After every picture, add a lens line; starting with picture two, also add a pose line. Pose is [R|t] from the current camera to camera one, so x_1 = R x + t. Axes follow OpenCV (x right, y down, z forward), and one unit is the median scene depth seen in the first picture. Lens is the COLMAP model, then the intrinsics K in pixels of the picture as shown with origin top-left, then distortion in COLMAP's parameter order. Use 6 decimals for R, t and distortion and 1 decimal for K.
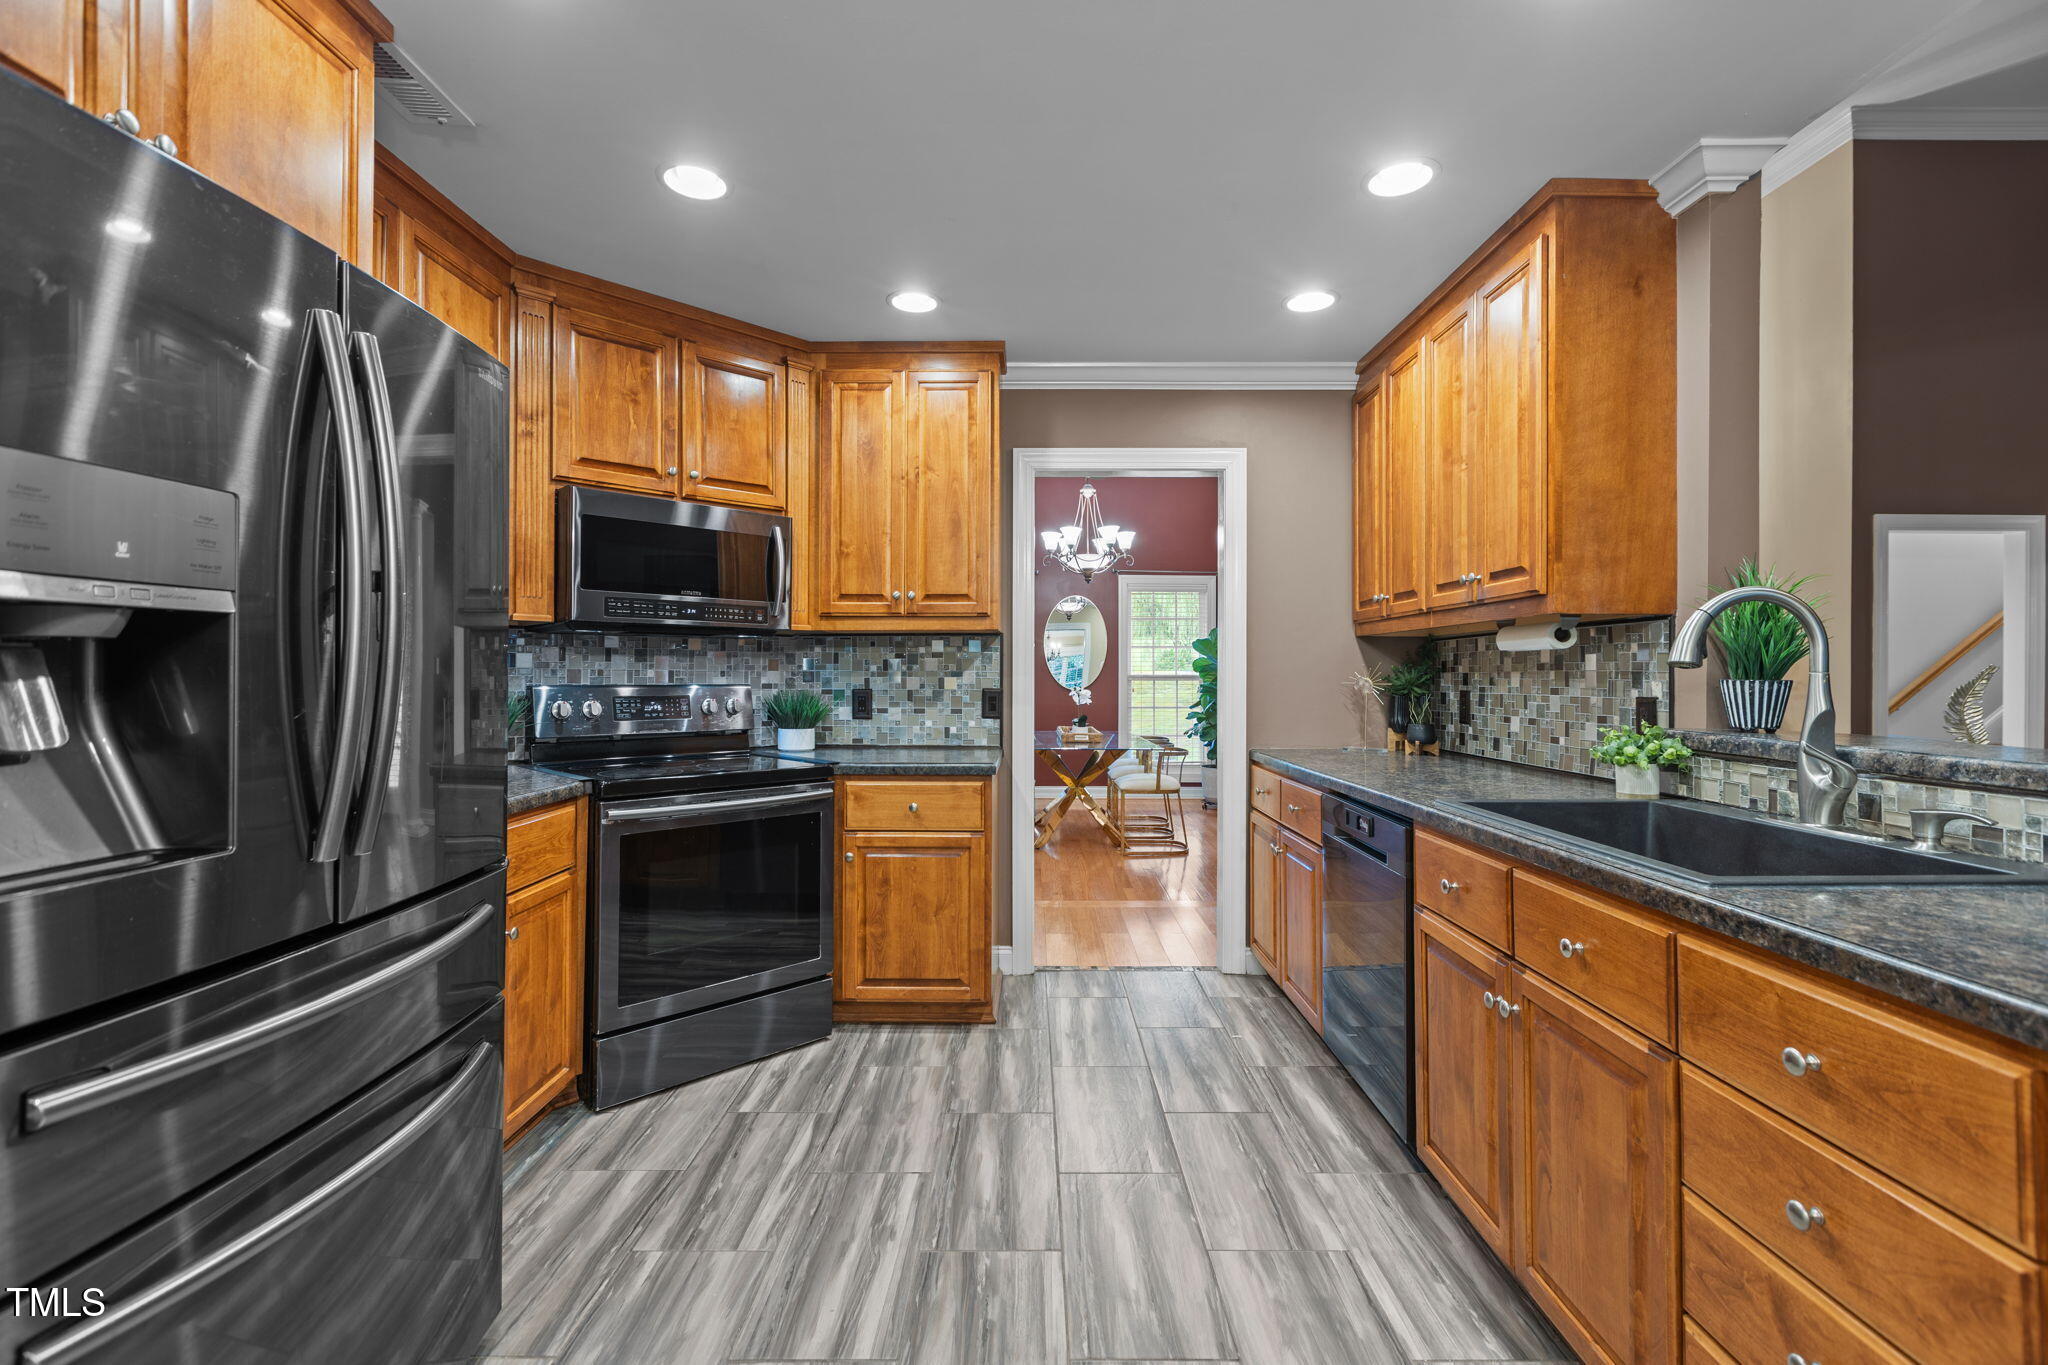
lens RADIAL K [[916.0, 0, 1024.8], [0, 916.0, 671.7], [0, 0, 1]] dist [0.001941, -0.000666]
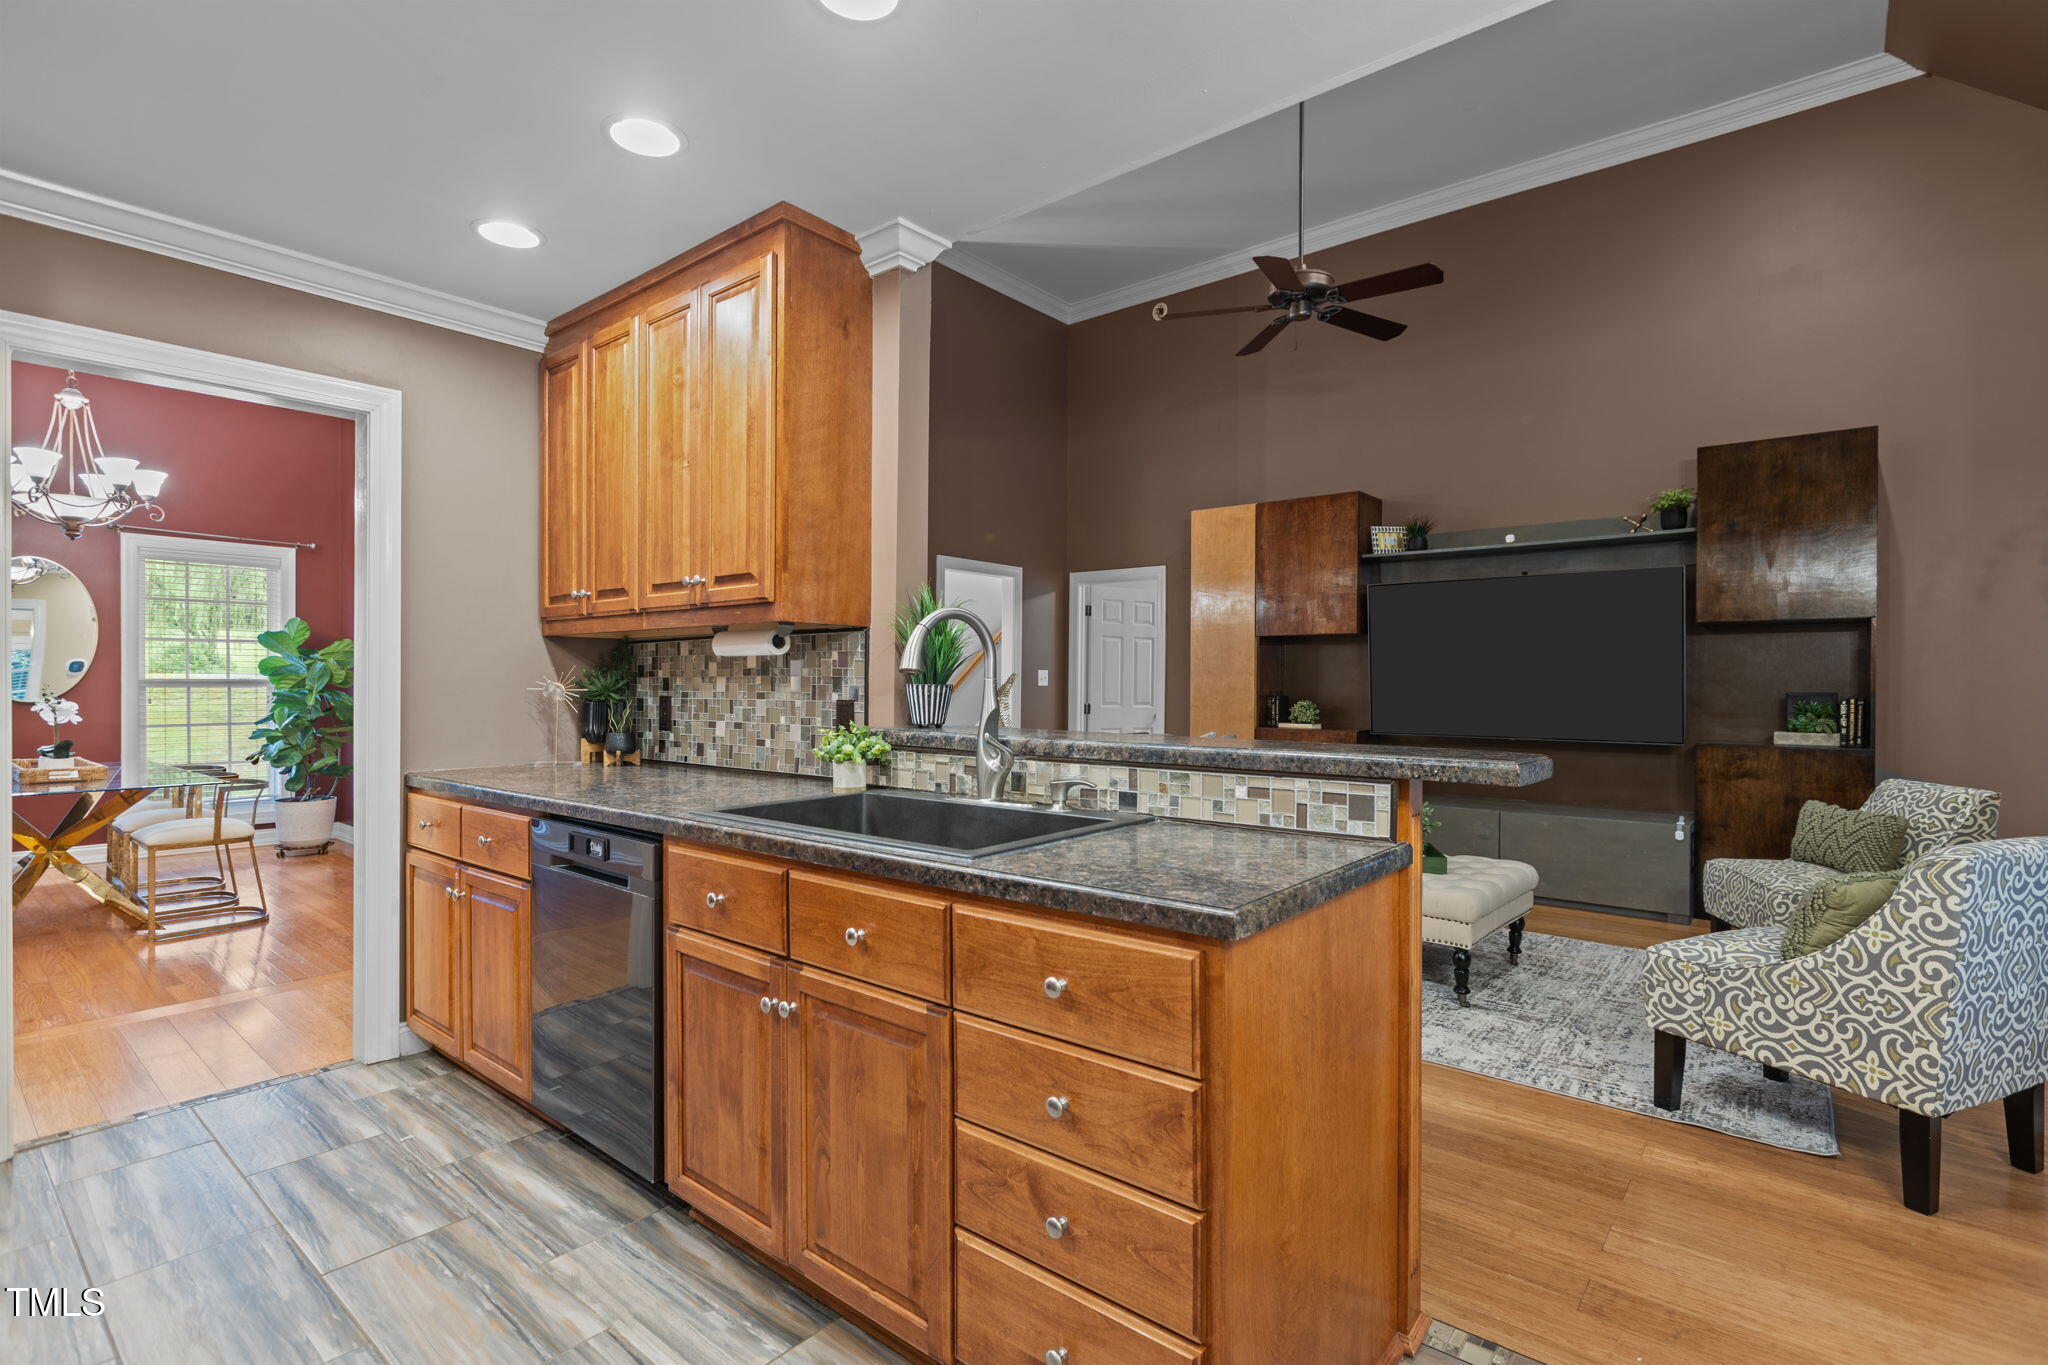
lens RADIAL K [[967.2, 0, 1024.2], [0, 967.2, 689.7], [0, 0, 1]] dist [0.000360, -0.000279]
pose [[0.634920, -0.007612, 0.772540, -0.077376], [-0.003828, 0.999908, 0.012998, -0.000776], [-0.772568, -0.011210, 0.634833, 0.069389]]
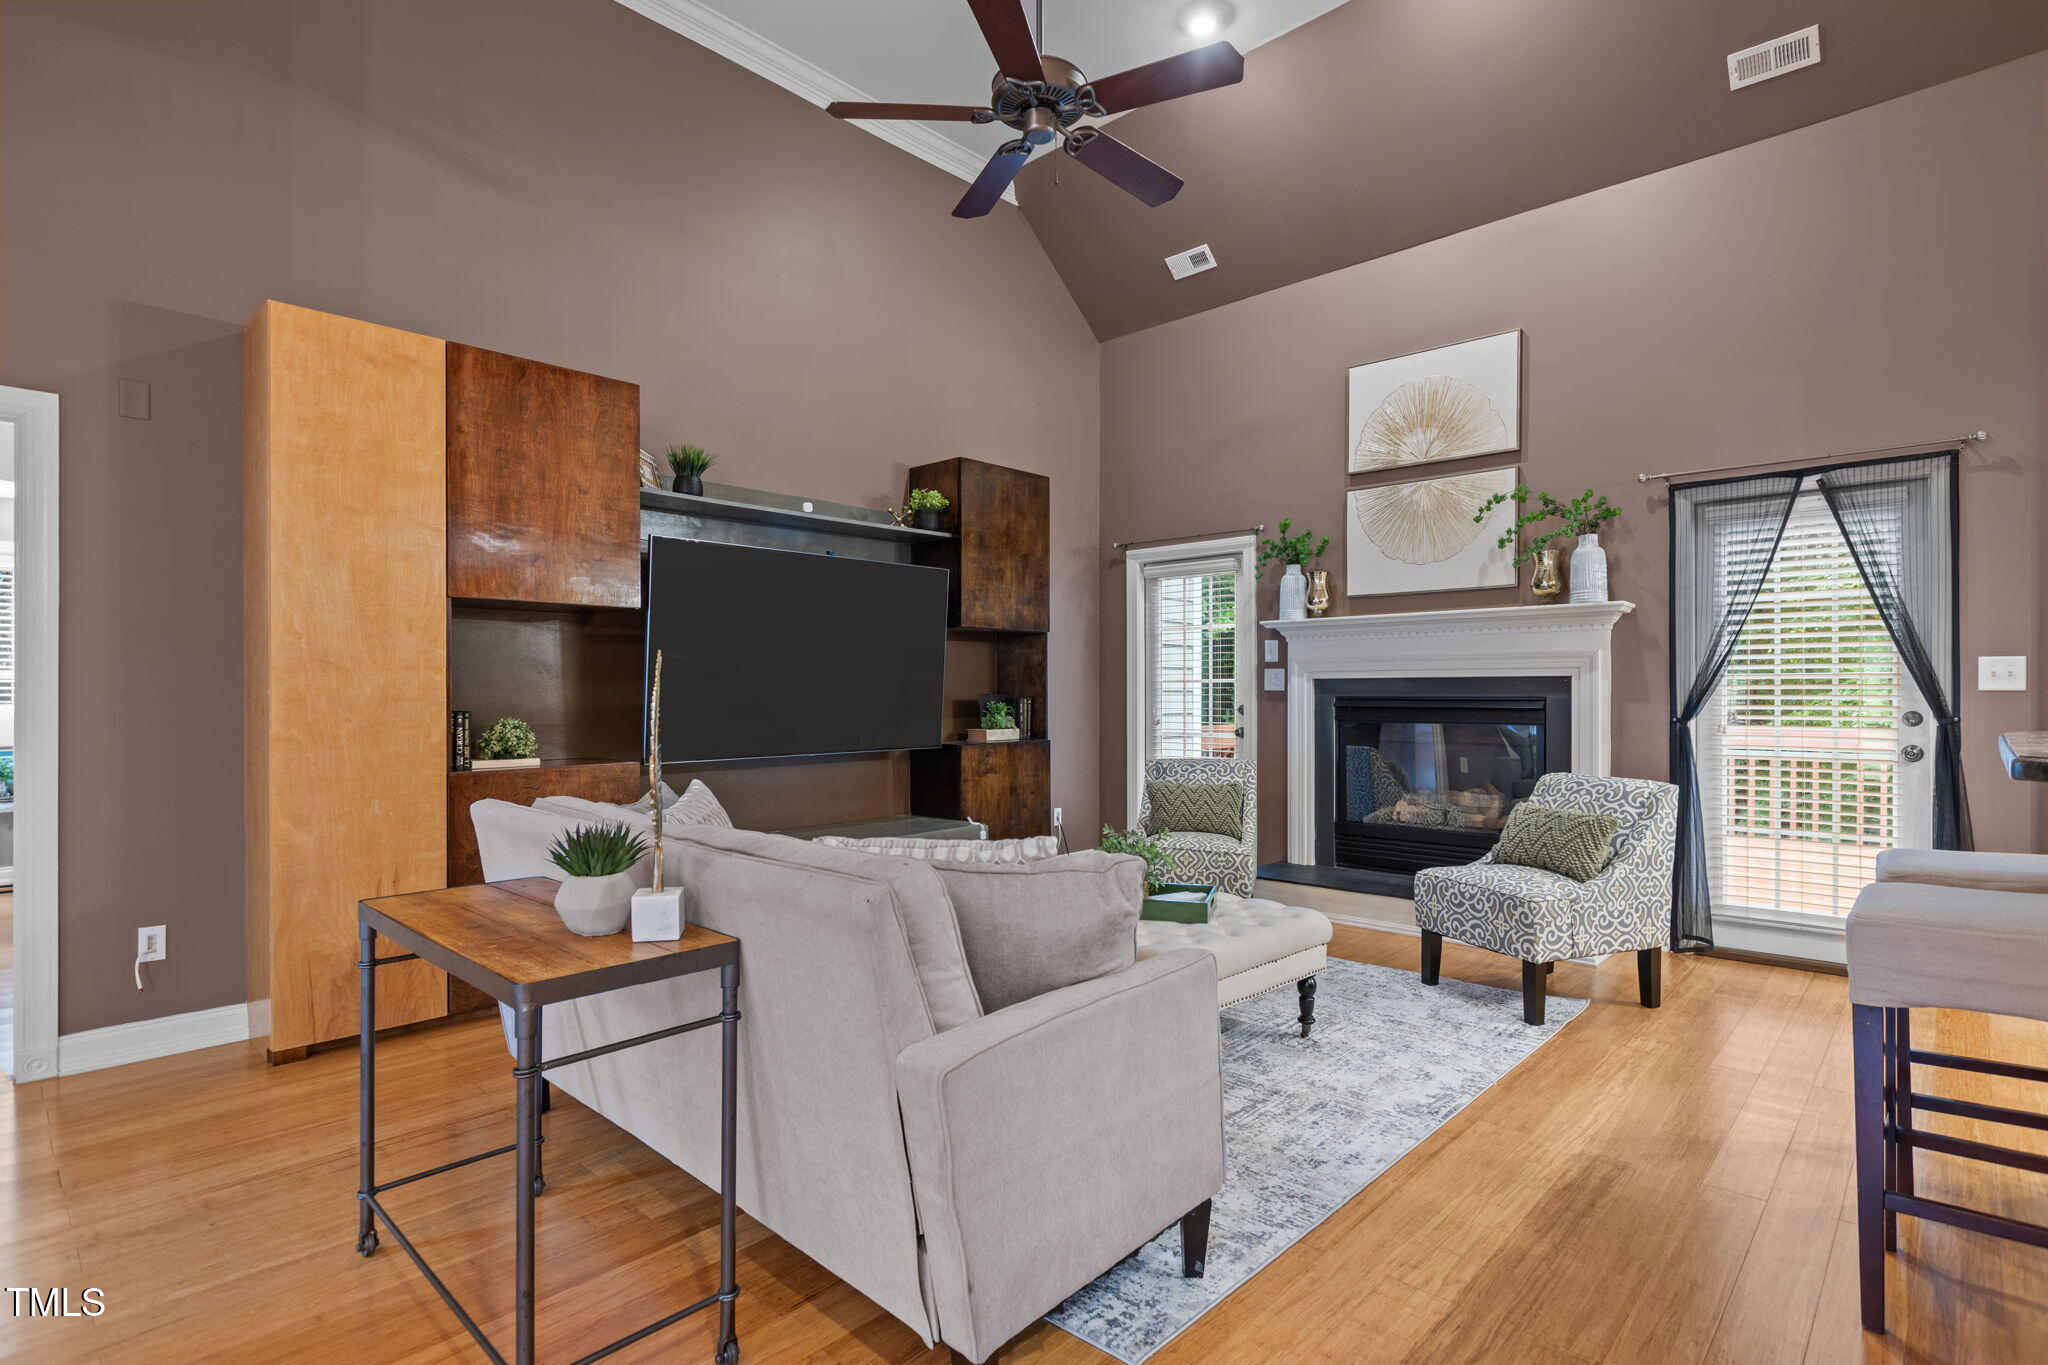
lens RADIAL K [[1004.9, 0, 1023.3], [0, 1004.9, 701.8], [0, 0, 1]] dist [0.000851, 0.001233]
pose [[-0.729478, -0.011462, 0.683908, 0.623330], [-0.003855, 0.999913, 0.012646, 0.009764], [-0.683994, 0.006588, -0.729458, 1.411766]]
